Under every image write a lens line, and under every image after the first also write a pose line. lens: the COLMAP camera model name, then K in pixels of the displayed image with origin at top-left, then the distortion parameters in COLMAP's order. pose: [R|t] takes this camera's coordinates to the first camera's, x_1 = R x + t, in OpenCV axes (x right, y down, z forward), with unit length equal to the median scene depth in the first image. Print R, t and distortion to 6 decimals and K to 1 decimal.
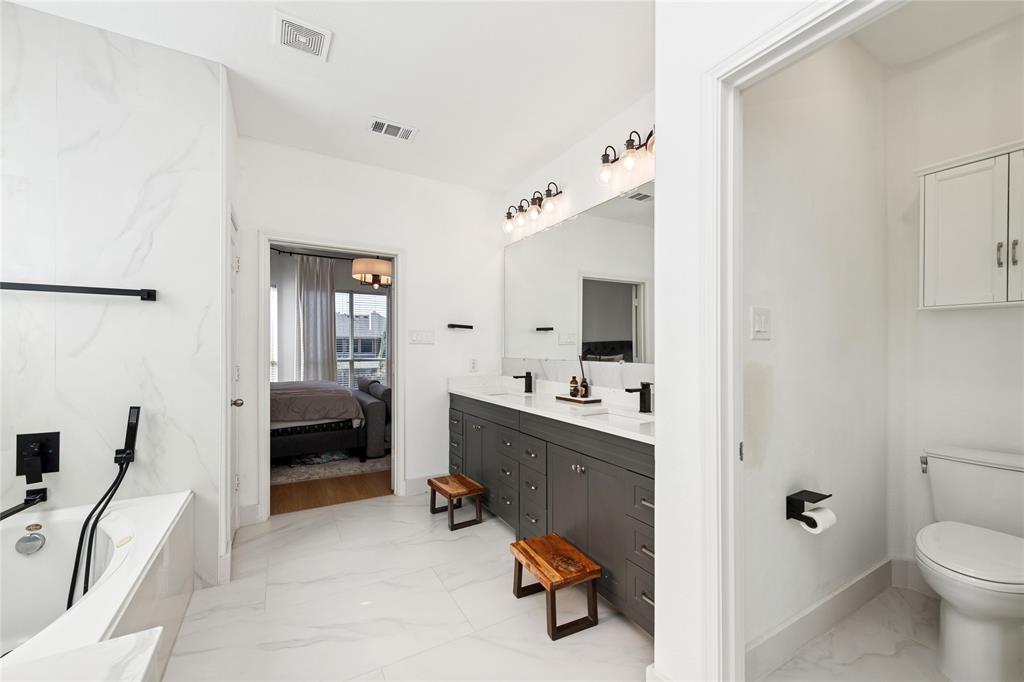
lens RADIAL K [[403.5, 0, 512.3], [0, 403.5, 349.9], [0, 0, 1]] dist [0.001097, 0.000077]
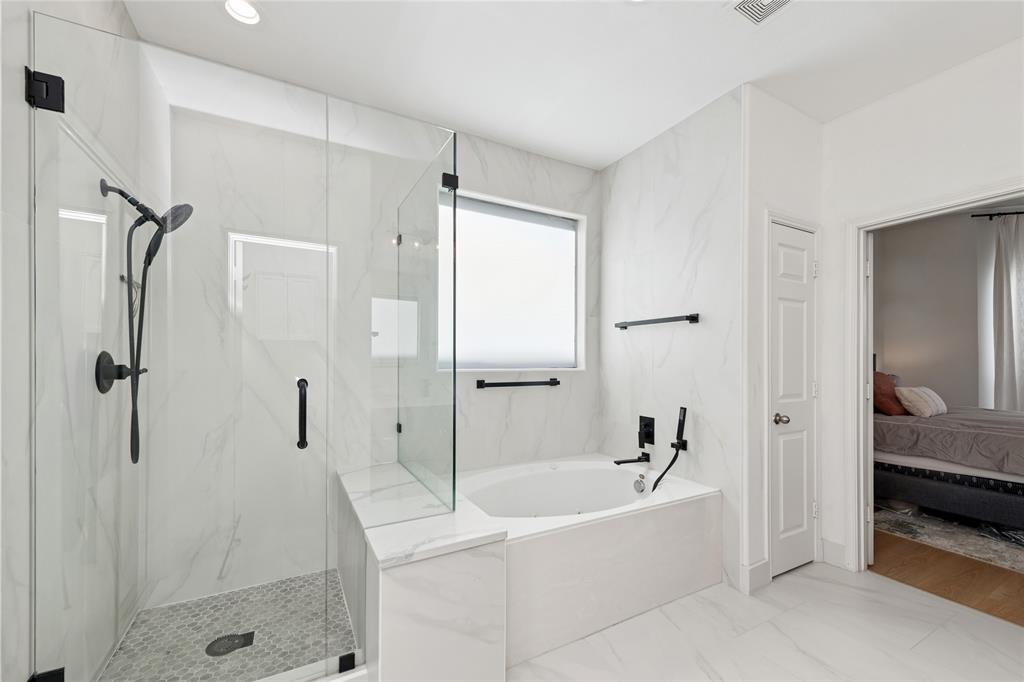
lens RADIAL K [[410.9, 0, 509.8], [0, 410.9, 359.9], [0, 0, 1]] dist [0.012290, -0.000645]
pose [[-0.015889, -0.000371, -0.999874, 0.314038], [-0.003660, 0.999993, -0.000312, -0.005620], [0.999867, 0.003655, -0.015890, 0.394940]]
